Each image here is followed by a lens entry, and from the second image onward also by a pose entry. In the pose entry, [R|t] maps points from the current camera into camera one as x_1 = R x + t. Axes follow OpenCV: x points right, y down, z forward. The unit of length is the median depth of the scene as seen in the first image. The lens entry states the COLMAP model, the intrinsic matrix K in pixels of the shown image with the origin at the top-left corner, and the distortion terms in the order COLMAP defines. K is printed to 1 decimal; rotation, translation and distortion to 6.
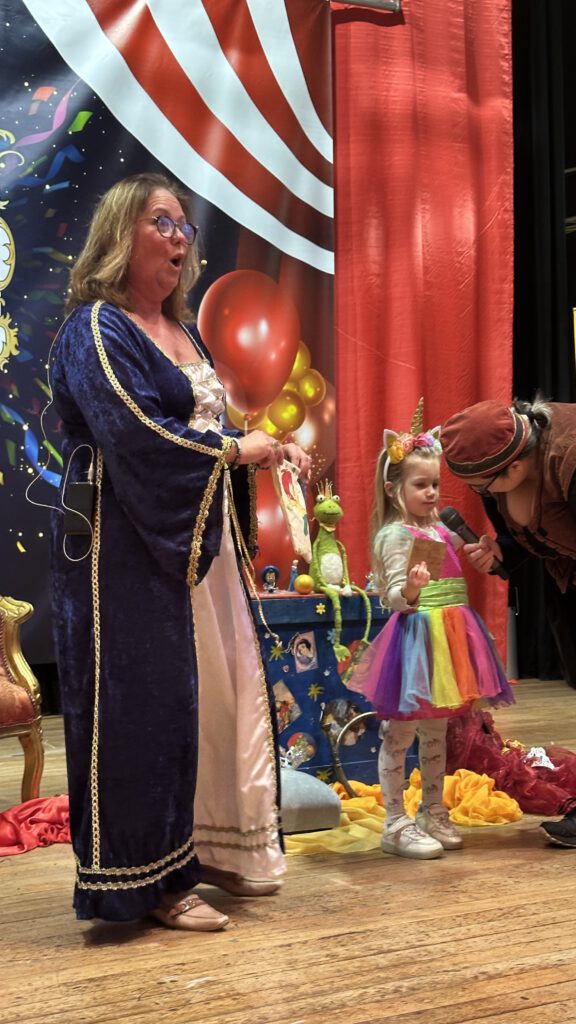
lens RADIAL K [[1442.6, 0, 293.7], [0, 1442.6, 496.3], [0, 0, 1]] dist [0.179999, -0.285596]
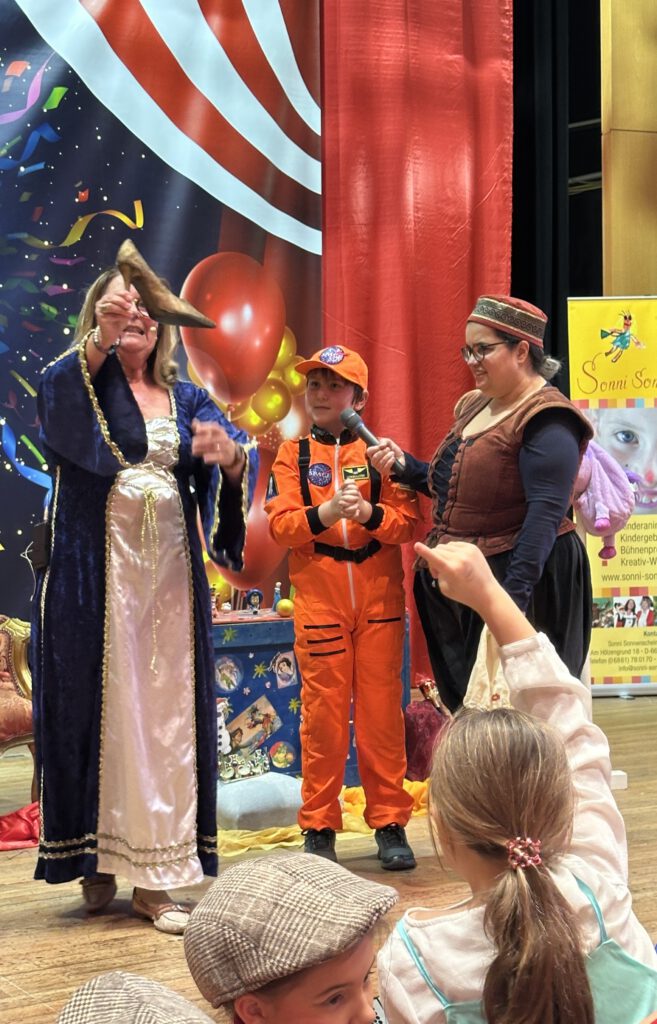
lens RADIAL K [[1740.8, 0, 310.0], [0, 1740.8, 589.1], [0, 0, 1]] dist [0.173997, -0.228956]
pose [[0.999856, 0.002994, 0.016720, 0.001893], [-0.004473, 0.996010, 0.089131, -0.037763], [-0.016387, -0.089192, 0.995880, -0.167180]]
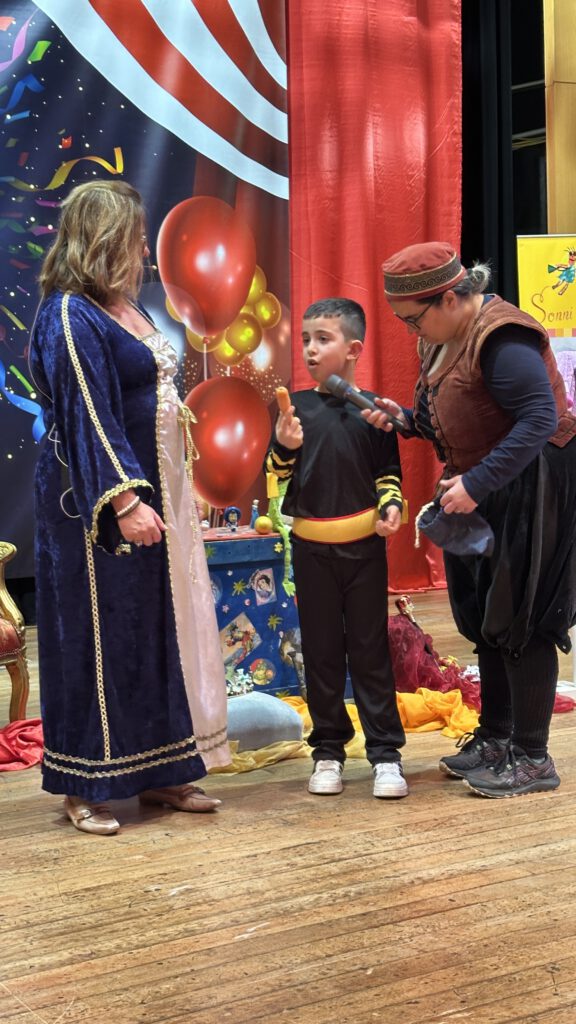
lens RADIAL K [[1442.6, 0, 293.7], [0, 1442.6, 496.3], [0, 0, 1]] dist [0.179999, -0.285596]
pose [[0.999482, -0.006443, 0.031518, -0.002430], [0.003893, 0.996760, 0.080334, -0.025885], [-0.031933, -0.080170, 0.996270, -0.049069]]
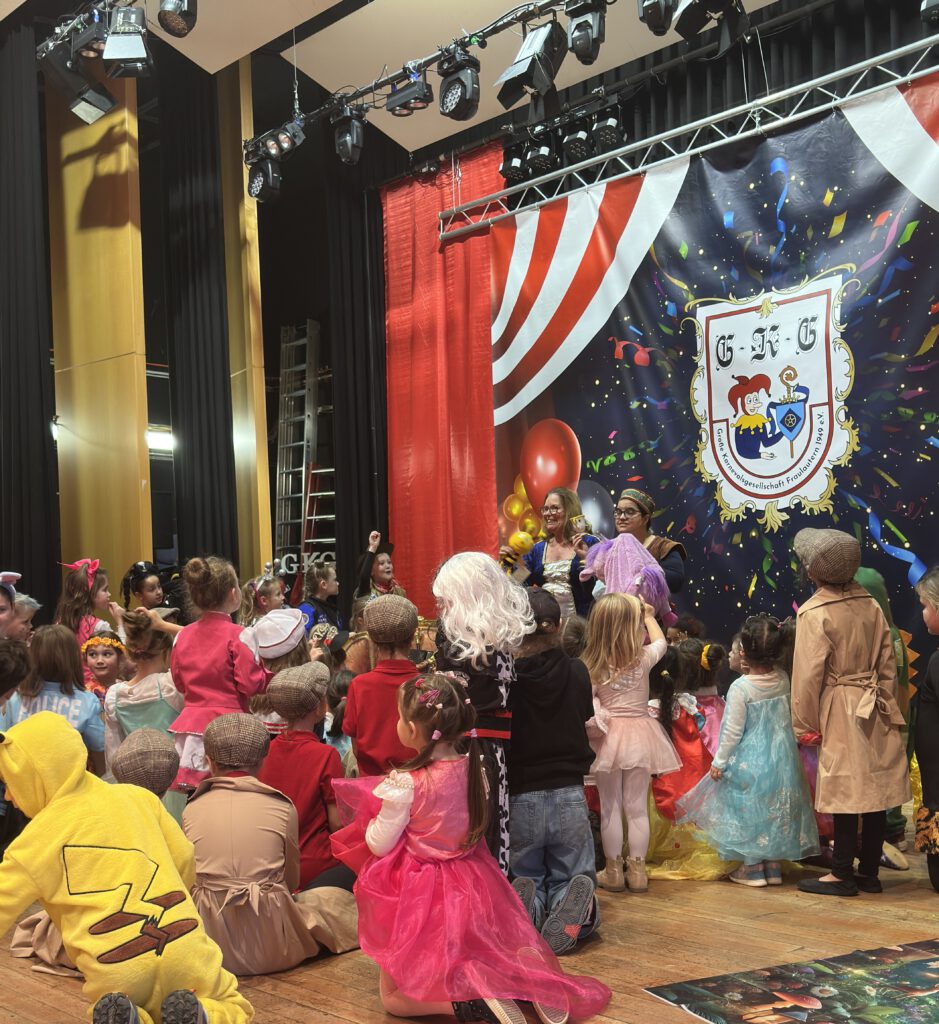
lens RADIAL K [[1280.1, 0, 455.3], [0, 1280.1, 608.2], [0, 0, 1]] dist [0.245057, -0.501803]
pose [[0.272493, 0.021669, -0.961914, 0.686377], [0.068183, 0.996798, 0.041770, -0.032028], [0.959739, -0.076969, 0.270143, 0.343319]]
